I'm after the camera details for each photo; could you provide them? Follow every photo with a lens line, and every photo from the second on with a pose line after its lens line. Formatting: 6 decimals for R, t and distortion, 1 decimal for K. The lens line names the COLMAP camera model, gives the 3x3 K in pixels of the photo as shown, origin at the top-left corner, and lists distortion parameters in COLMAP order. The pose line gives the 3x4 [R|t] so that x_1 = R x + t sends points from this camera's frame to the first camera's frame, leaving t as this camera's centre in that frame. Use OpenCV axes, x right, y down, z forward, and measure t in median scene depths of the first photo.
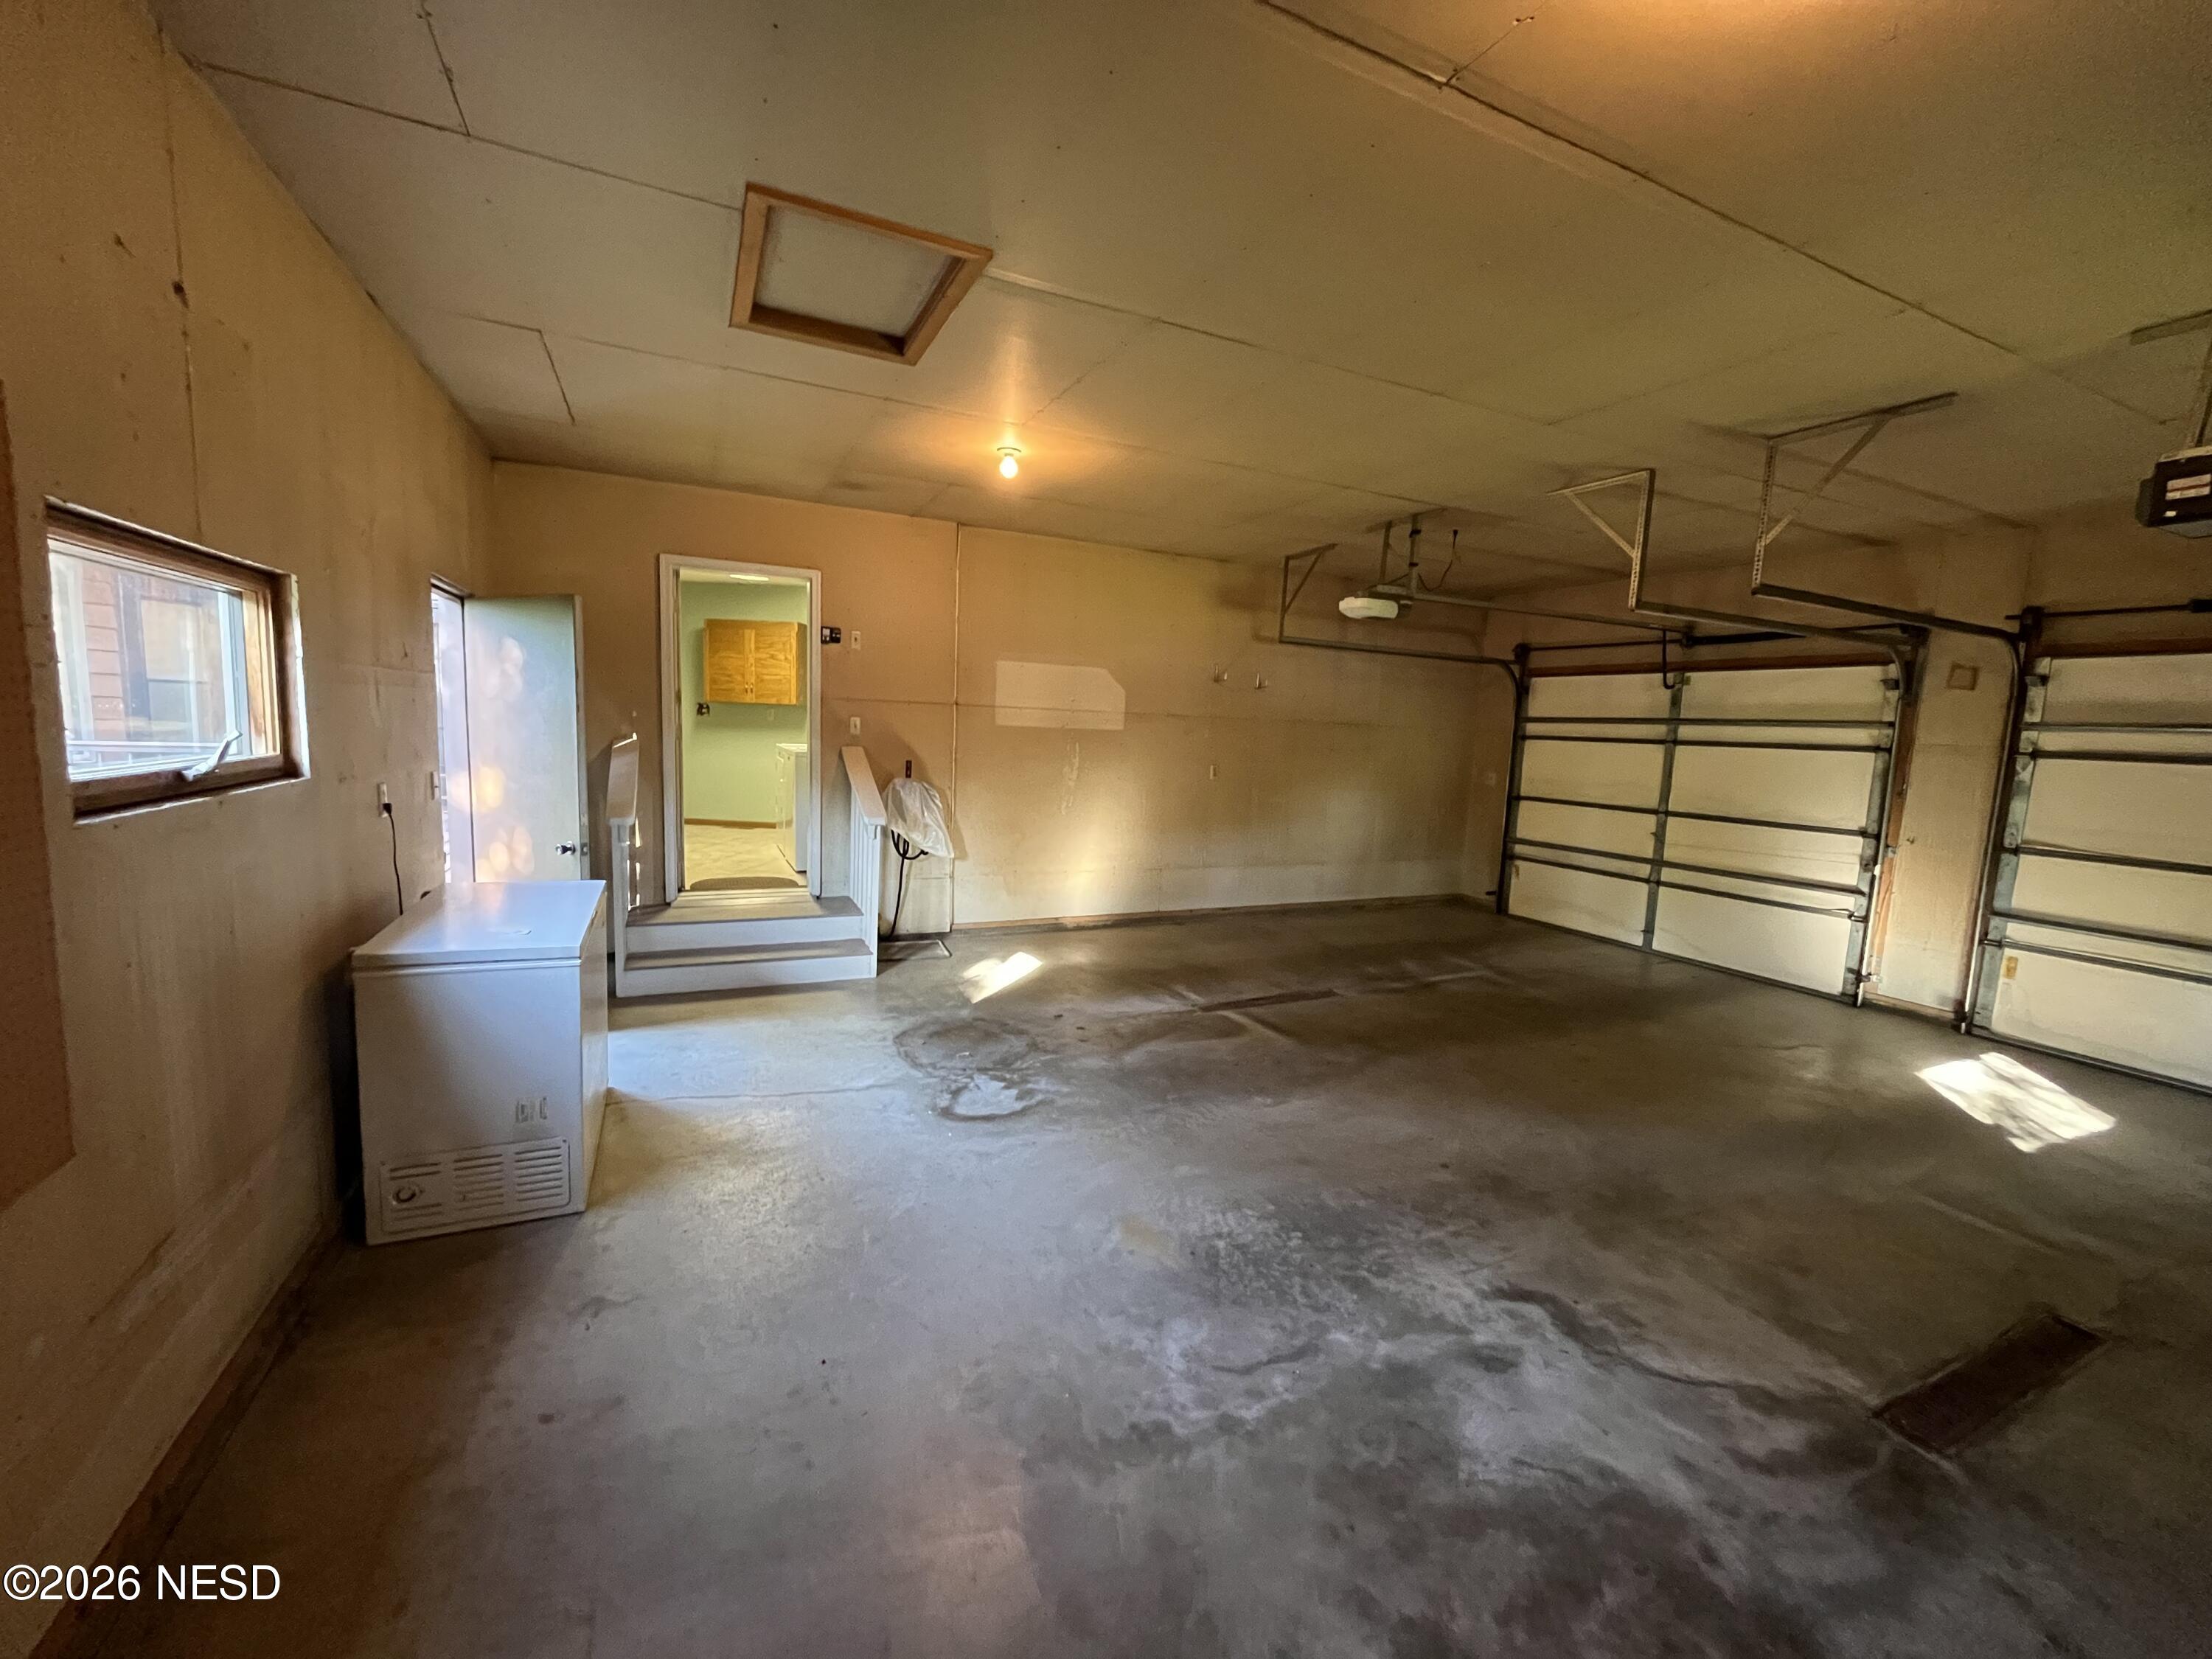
lens RADIAL K [[892.7, 0, 1111.1], [0, 892.7, 829.9], [0, 0, 1]] dist [-0.002363, 0.000509]
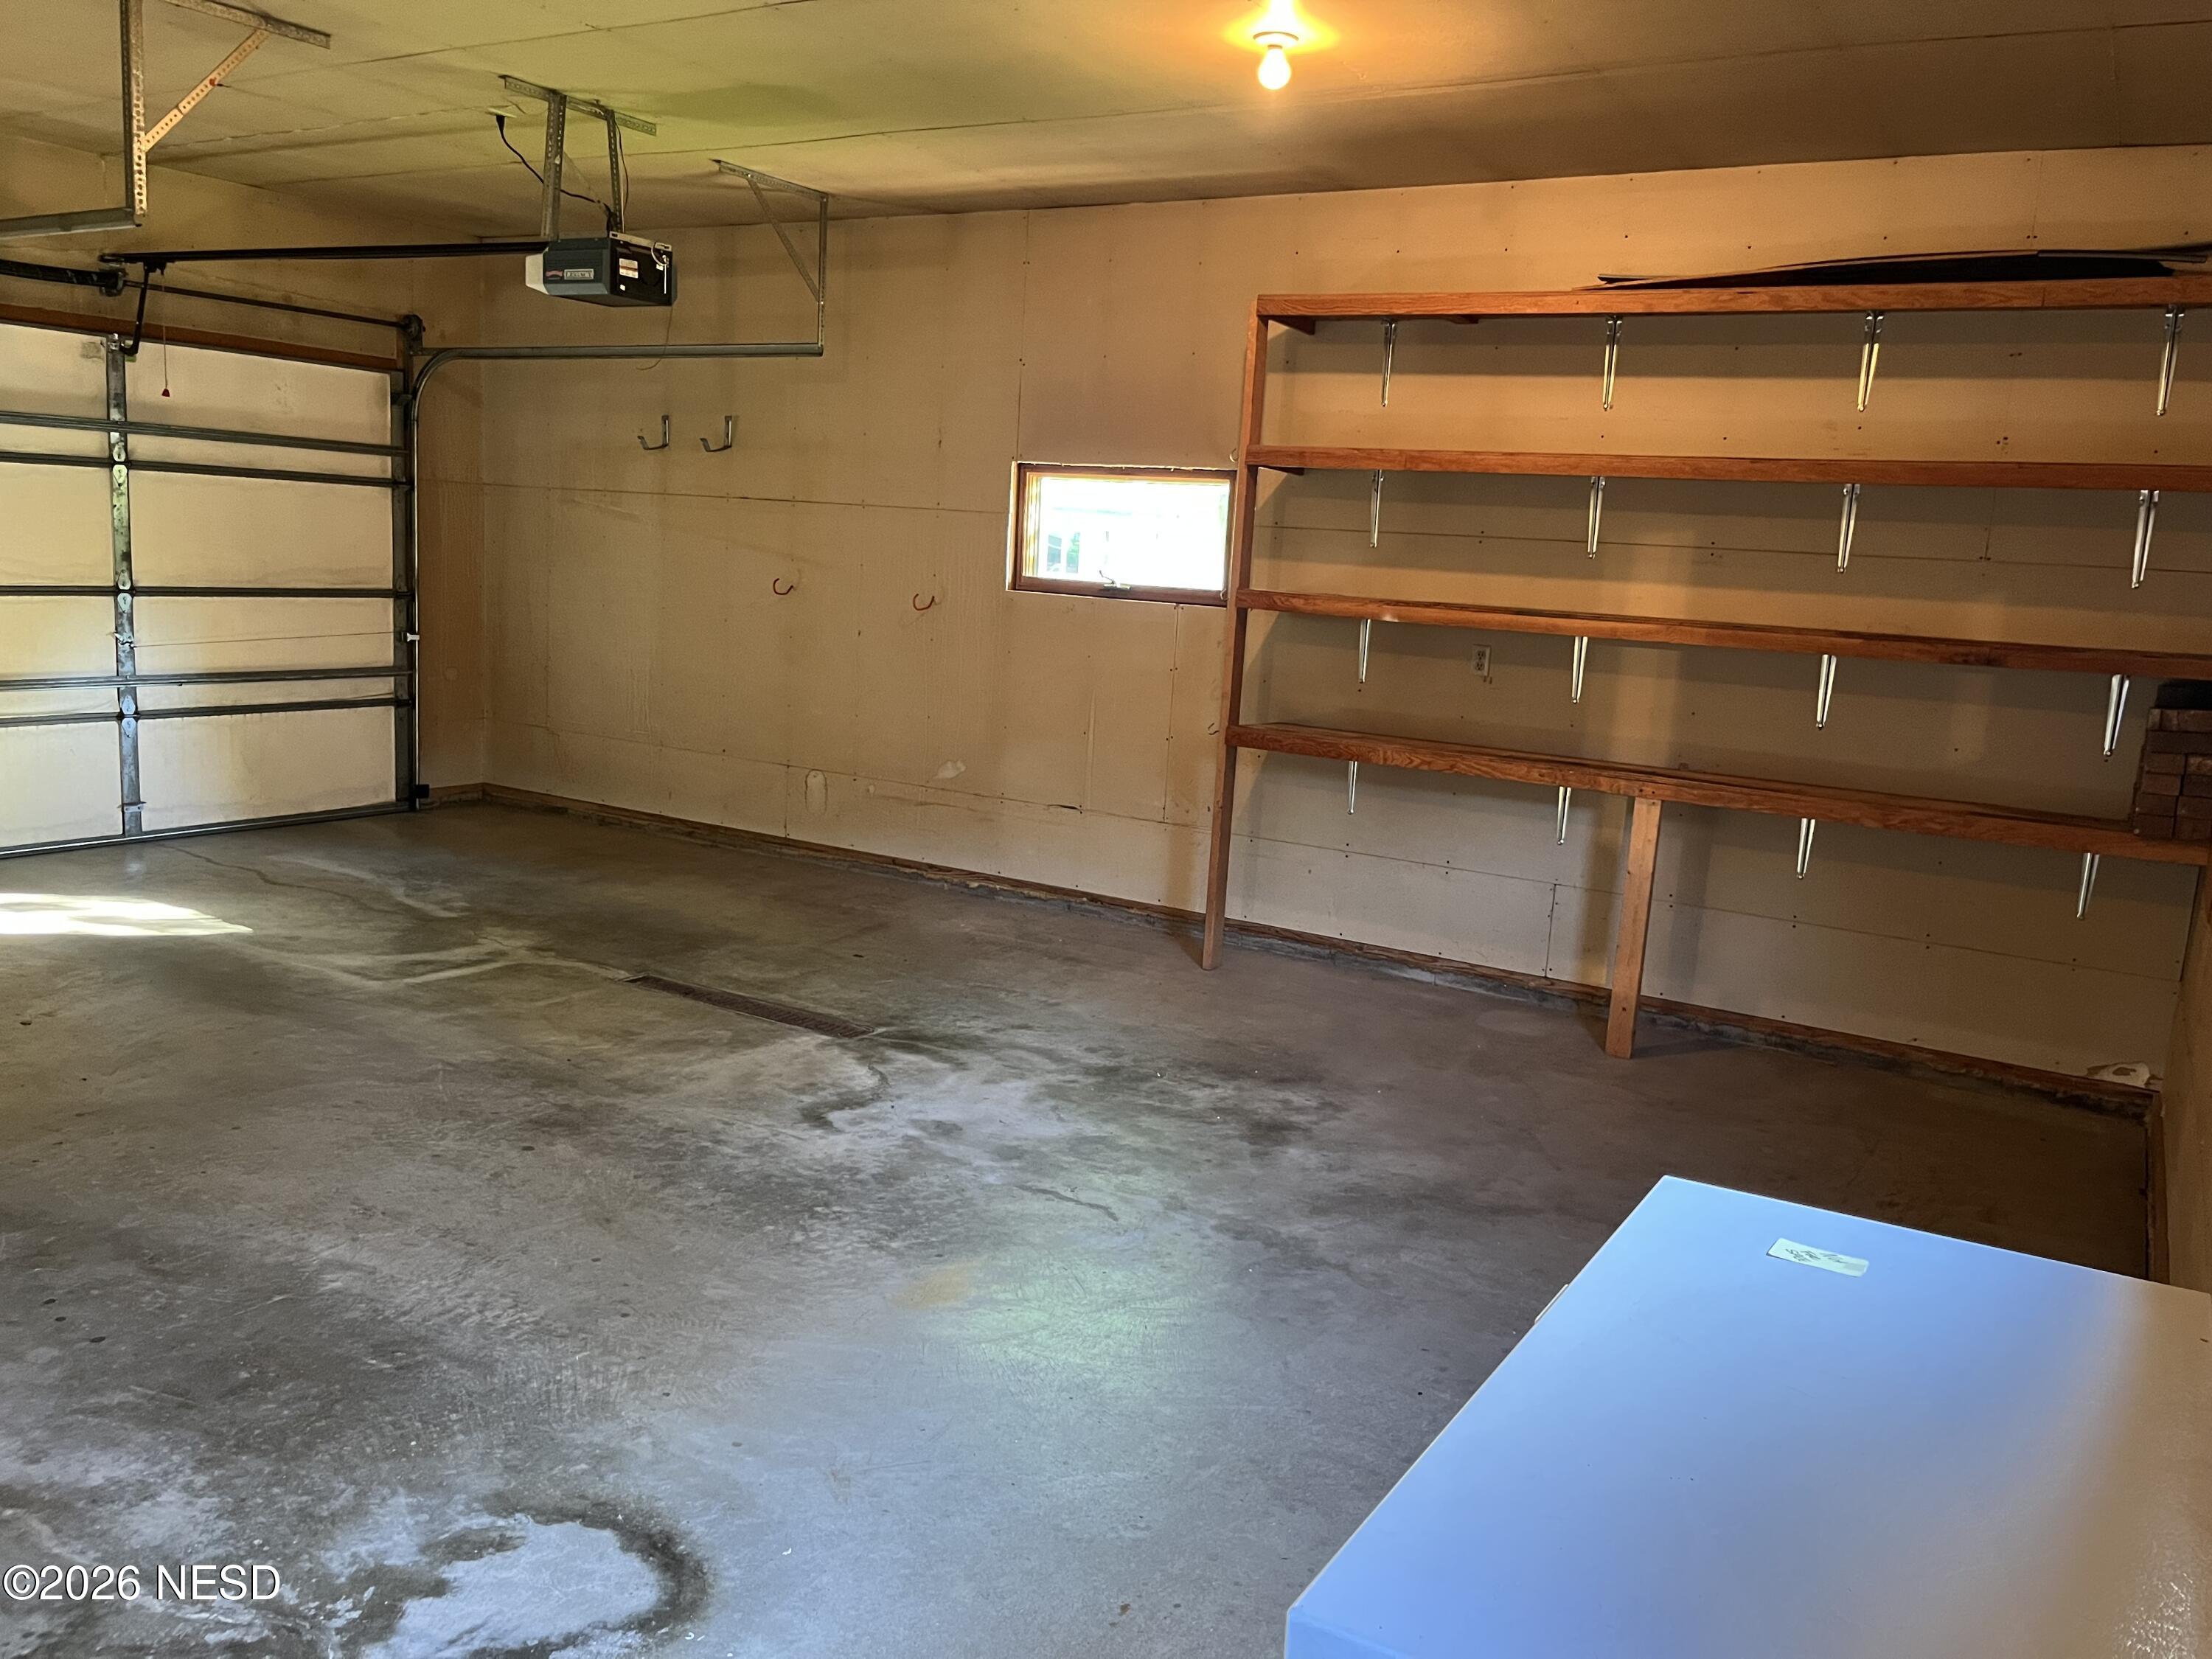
lens RADIAL K [[1684.9, 0, 1124.2], [0, 1684.9, 823.7], [0, 0, 1]] dist [0.035407, -0.031603]
pose [[-0.551345, -0.208173, 0.807888, -0.717879], [0.014835, 0.965769, 0.258979, -0.148802], [-0.834145, 0.154772, -0.529384, 1.088022]]
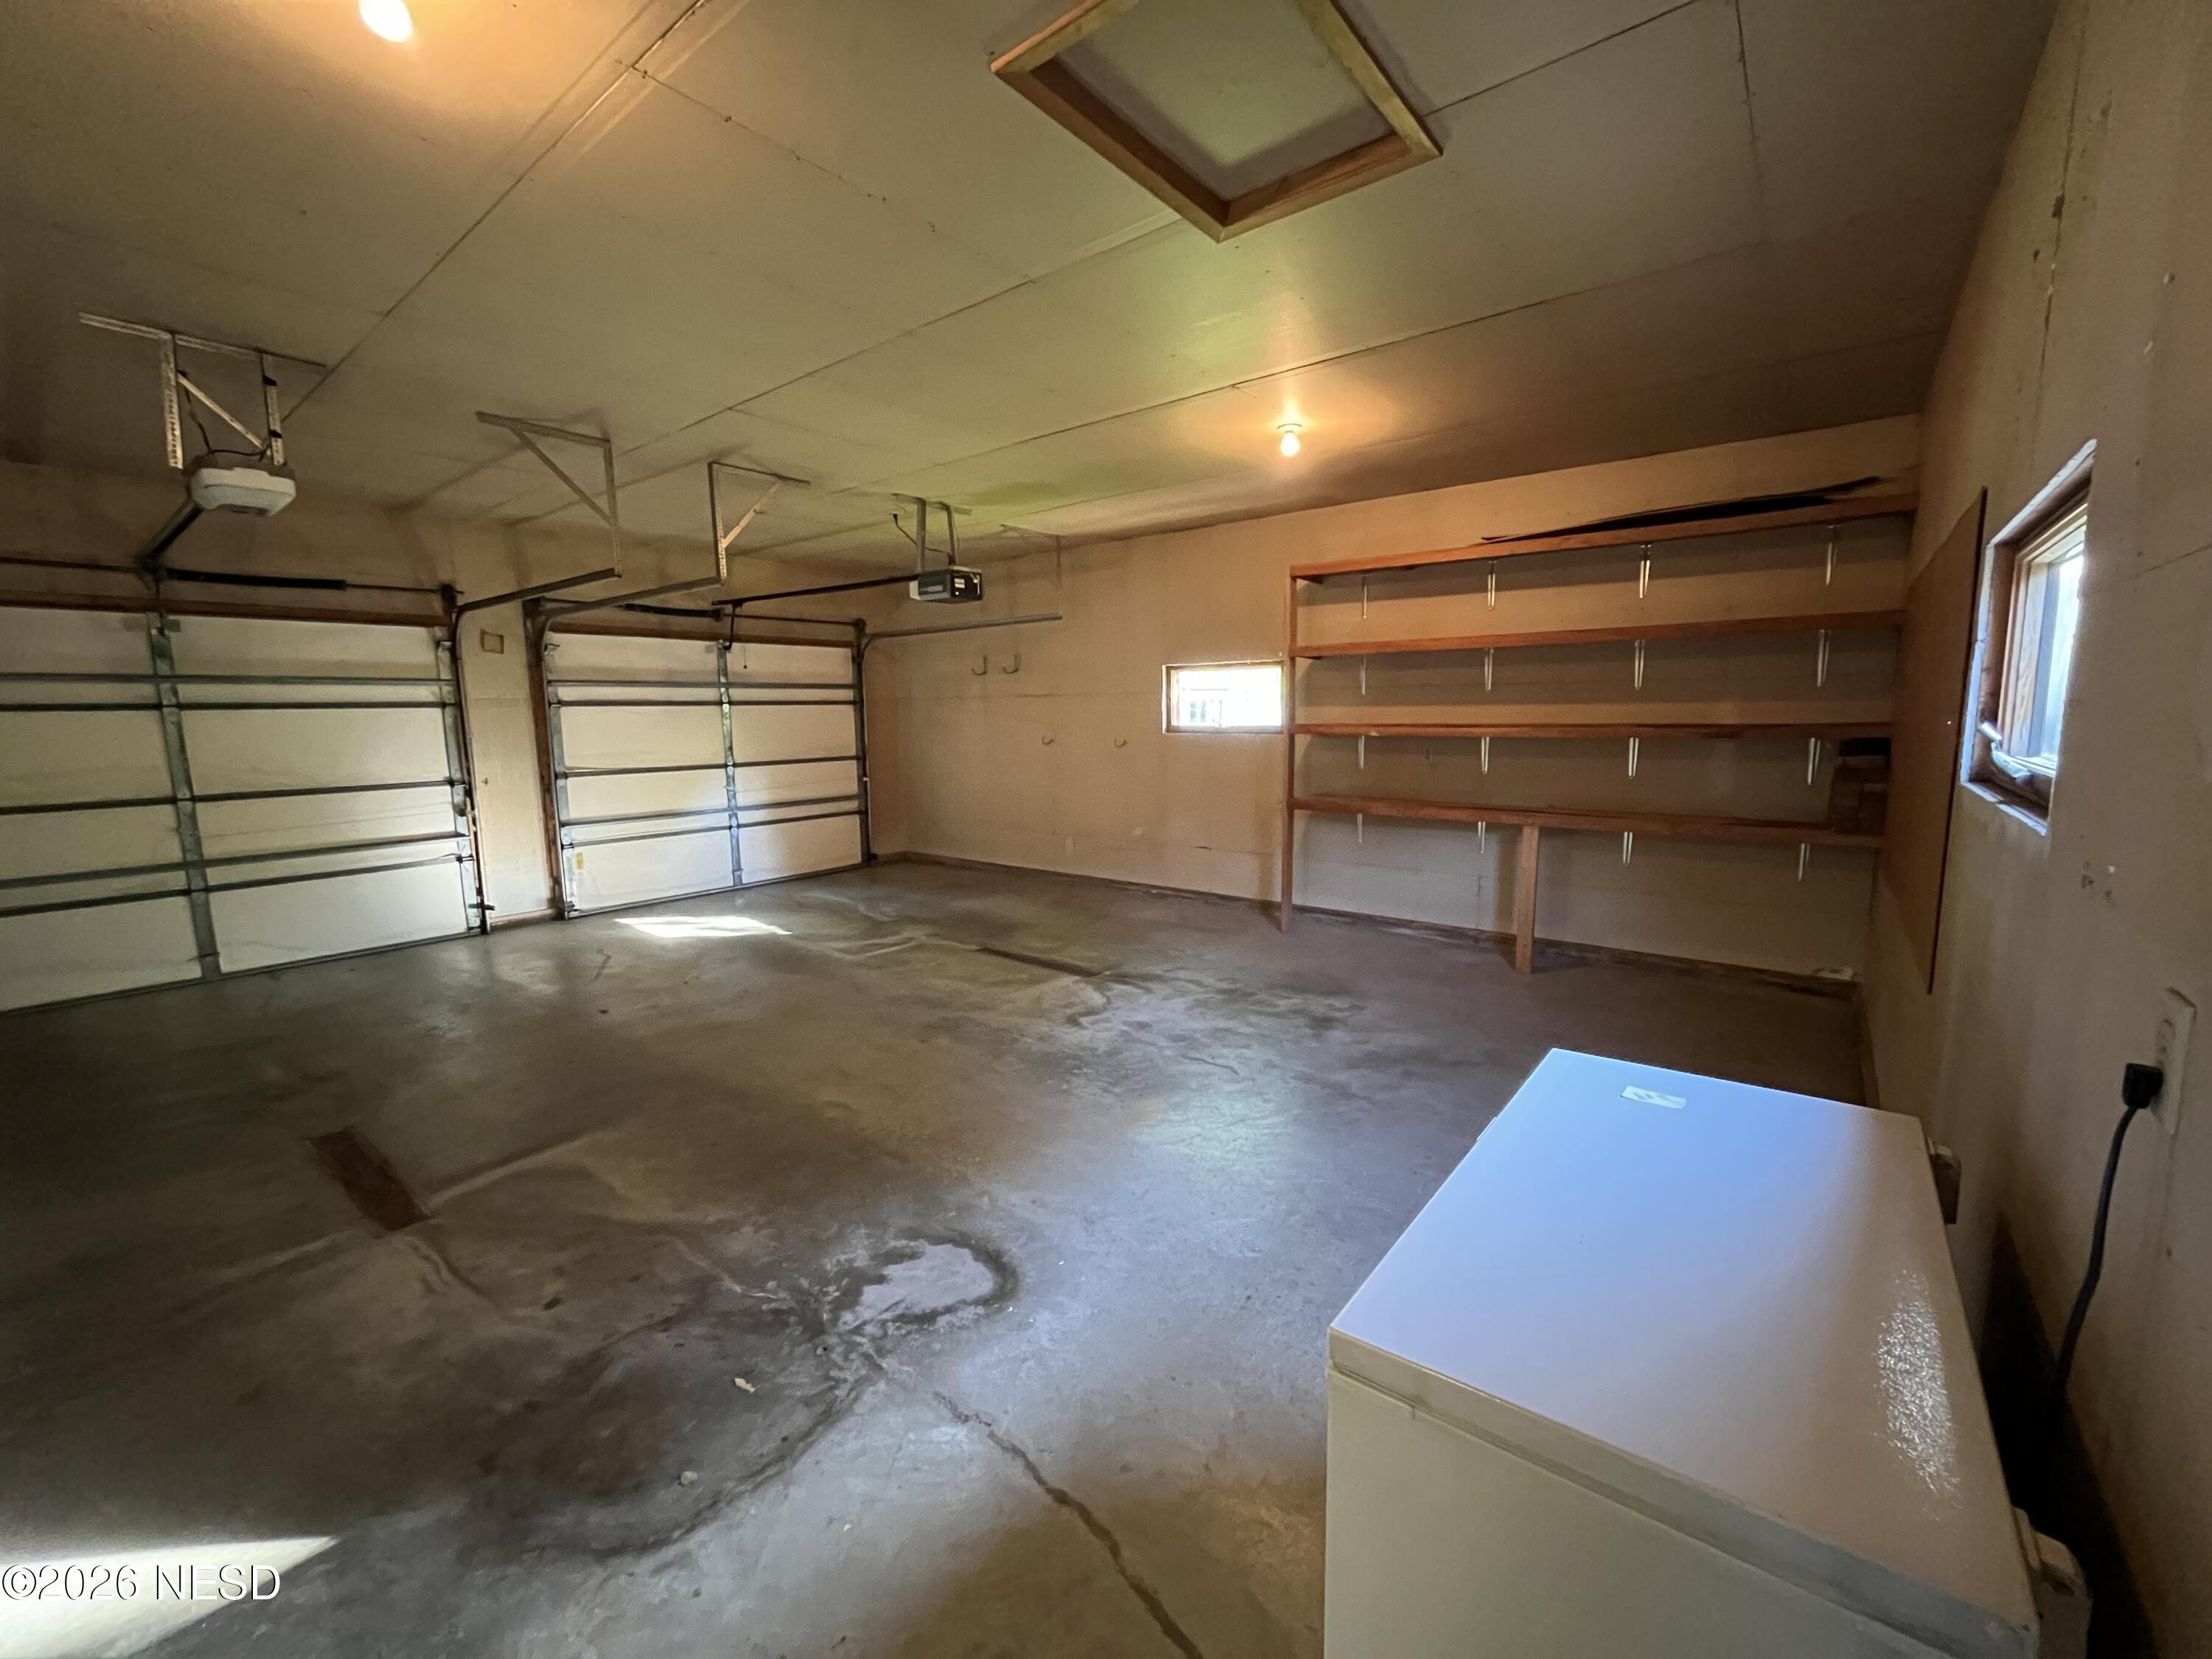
lens RADIAL K [[892.7, 0, 1110.5], [0, 892.7, 826.2], [0, 0, 1]] dist [-0.002363, 0.000509]
pose [[-0.440857, -0.152053, 0.884605, -0.702400], [0.100224, 0.971045, 0.216859, -0.143010], [-0.891964, 0.184262, -0.412852, 1.065549]]
